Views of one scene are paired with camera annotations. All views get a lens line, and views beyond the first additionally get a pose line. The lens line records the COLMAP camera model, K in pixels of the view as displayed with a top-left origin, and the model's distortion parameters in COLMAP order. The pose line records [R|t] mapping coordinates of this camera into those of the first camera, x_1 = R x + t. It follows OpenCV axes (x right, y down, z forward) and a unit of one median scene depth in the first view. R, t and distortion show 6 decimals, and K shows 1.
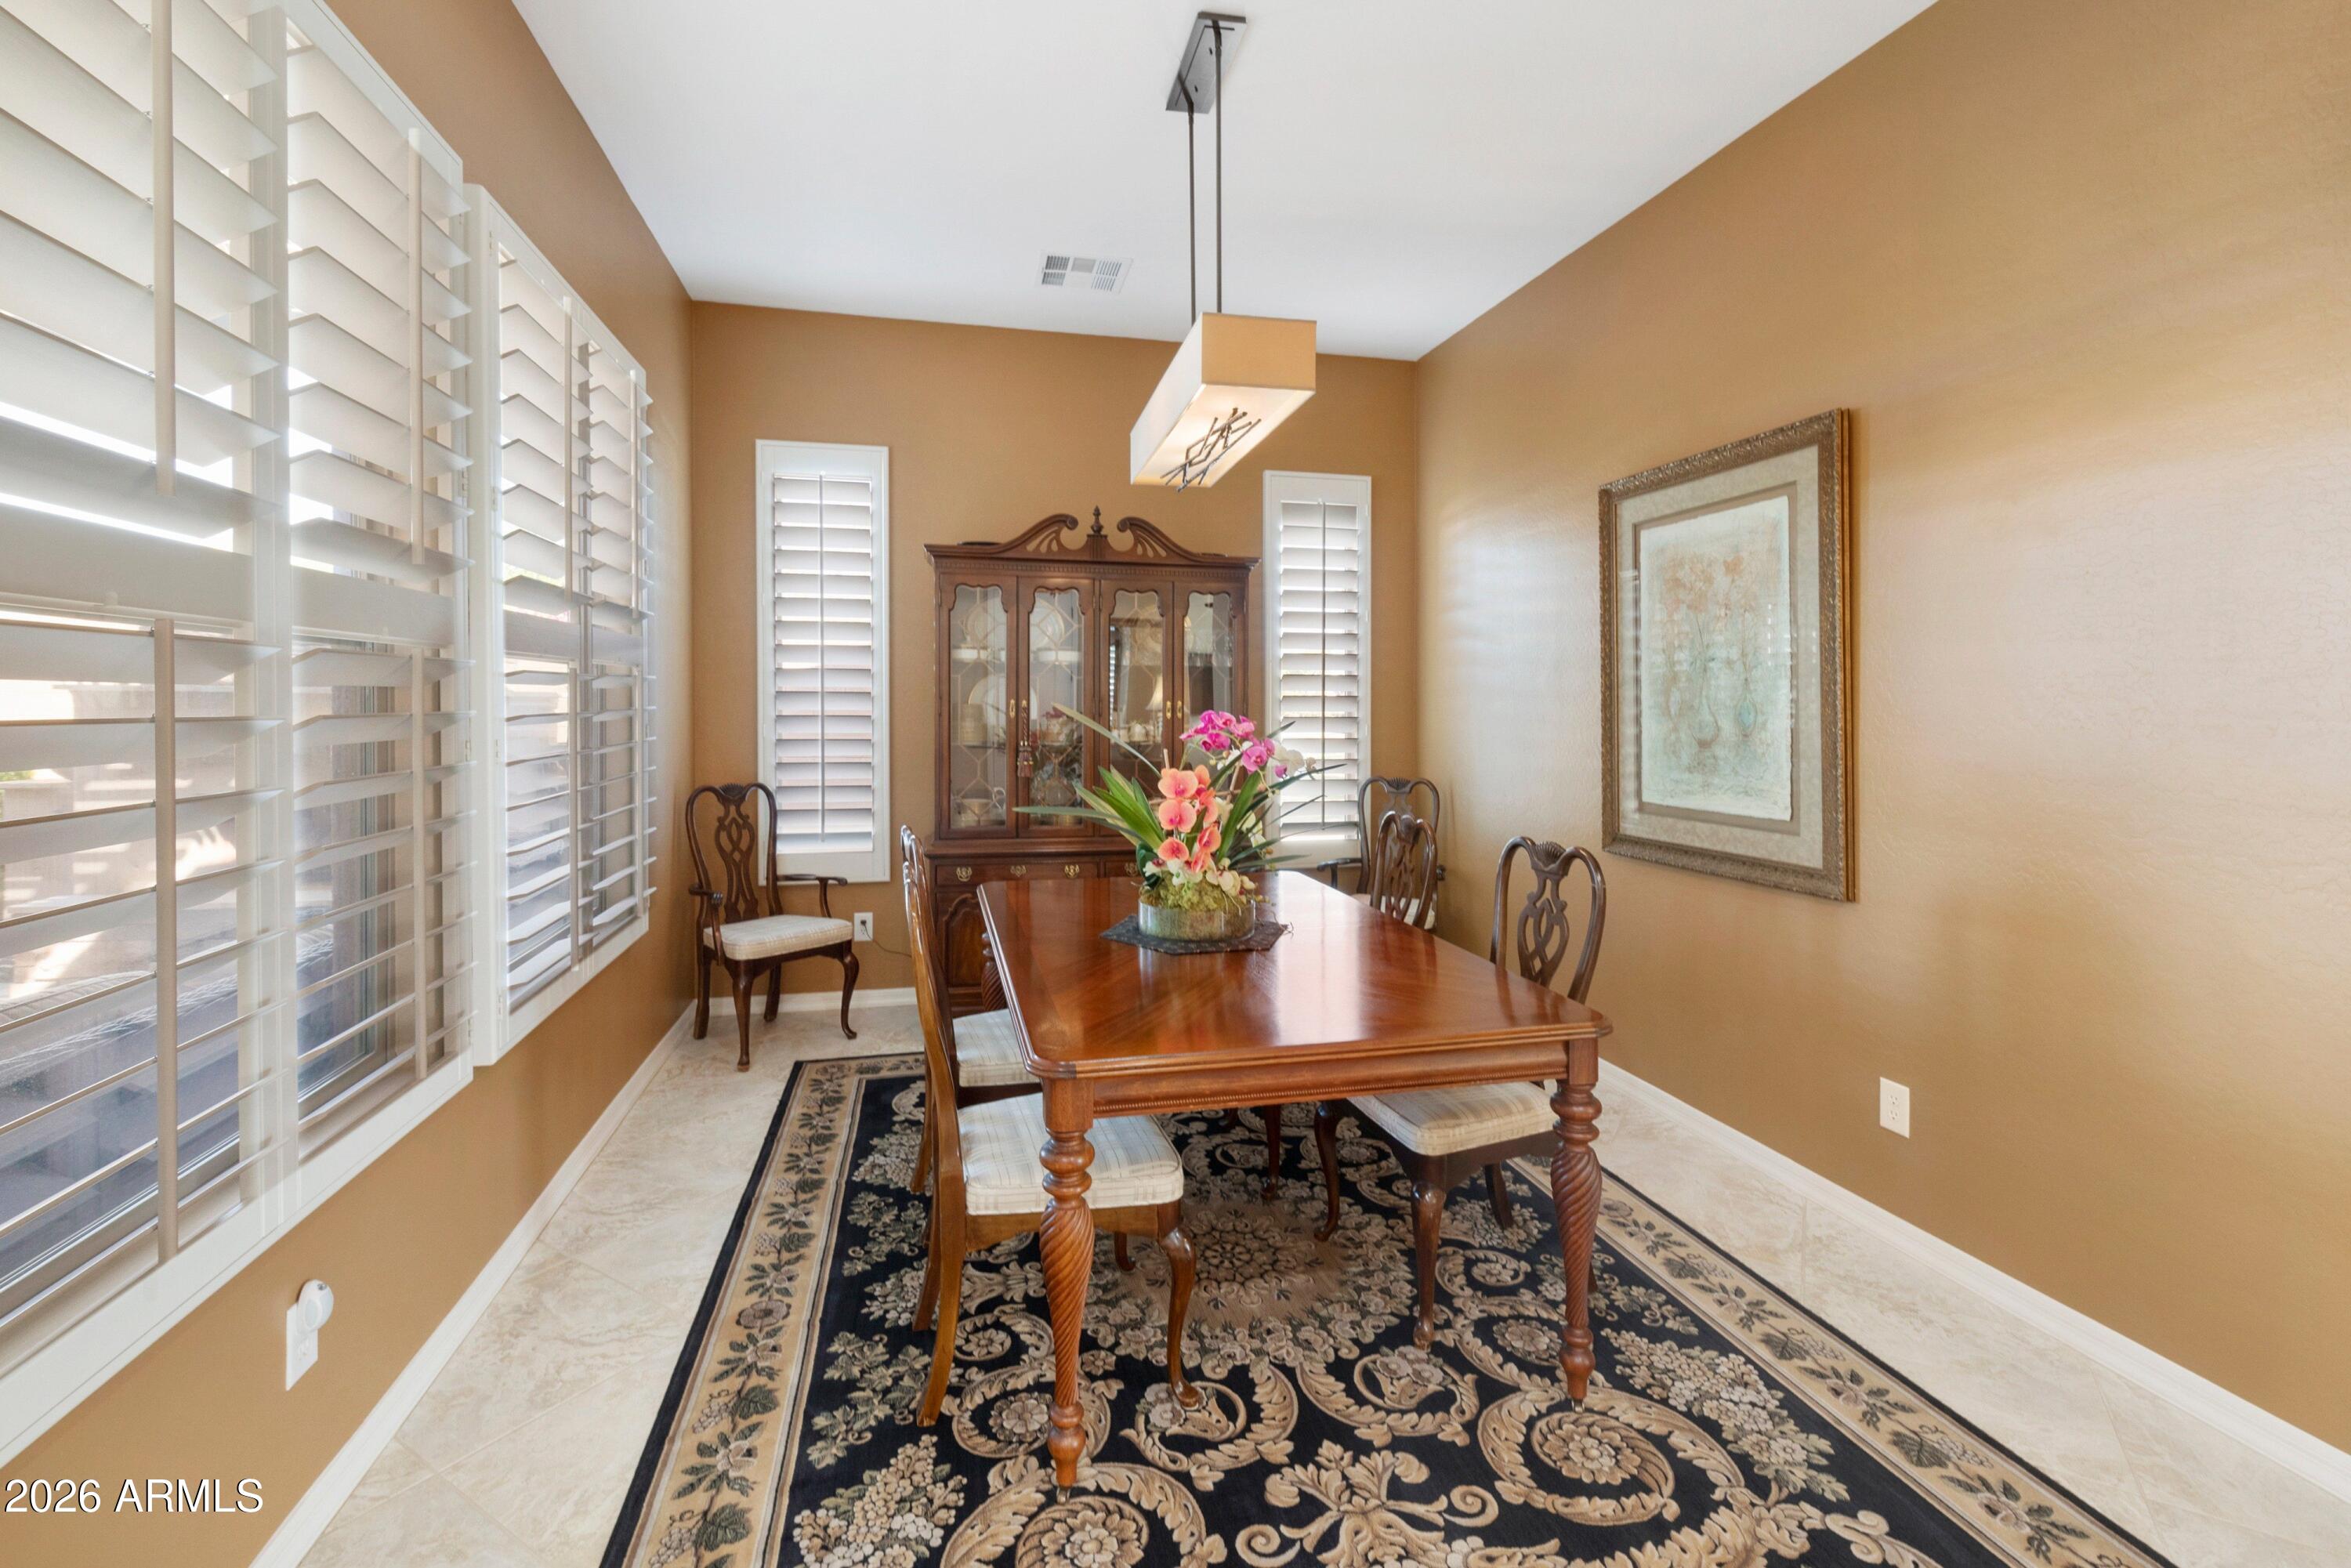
lens RADIAL K [[1027.3, 0, 1176.0], [0, 1027.3, 711.0], [0, 0, 1]] dist [0.002303, -0.001865]
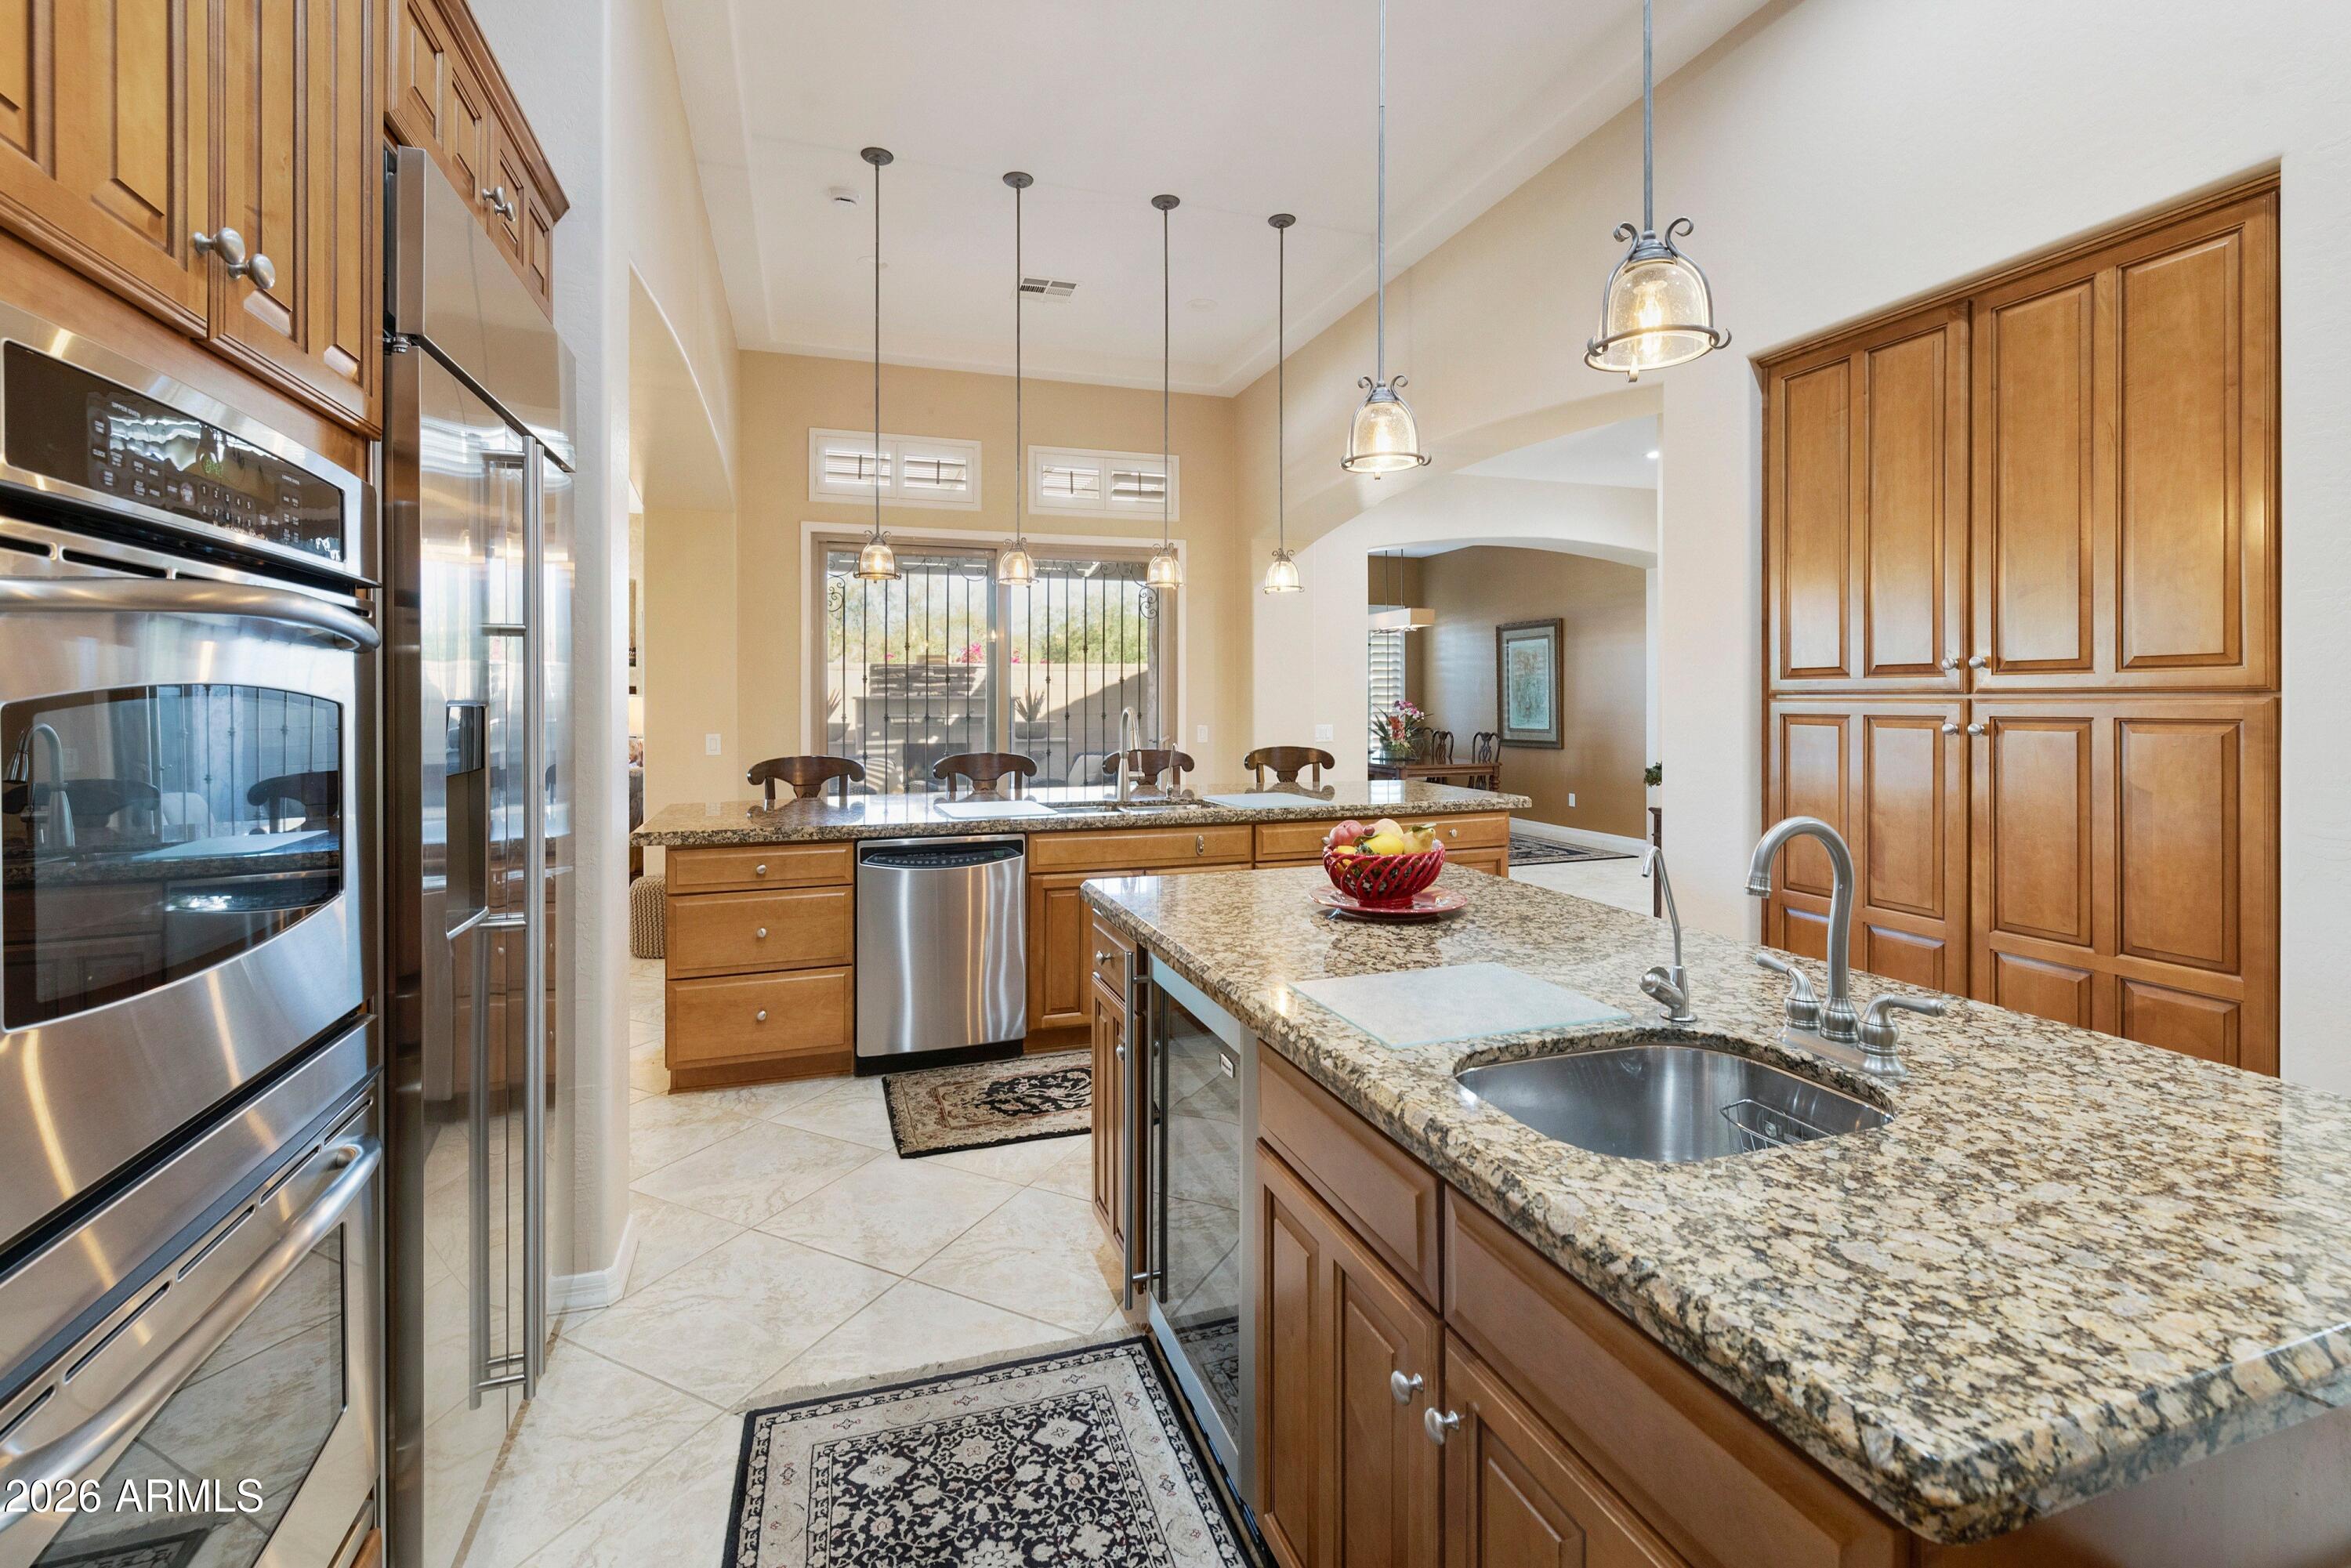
lens RADIAL K [[1027.3, 0, 1137.1], [0, 1027.3, 708.5], [0, 0, 1]] dist [0.002303, -0.001865]
pose [[0.998021, -0.004959, 0.062683, -1.291642], [0.005037, 0.999987, -0.001082, 0.037167], [-0.062677, 0.001395, 0.998033, -3.029338]]
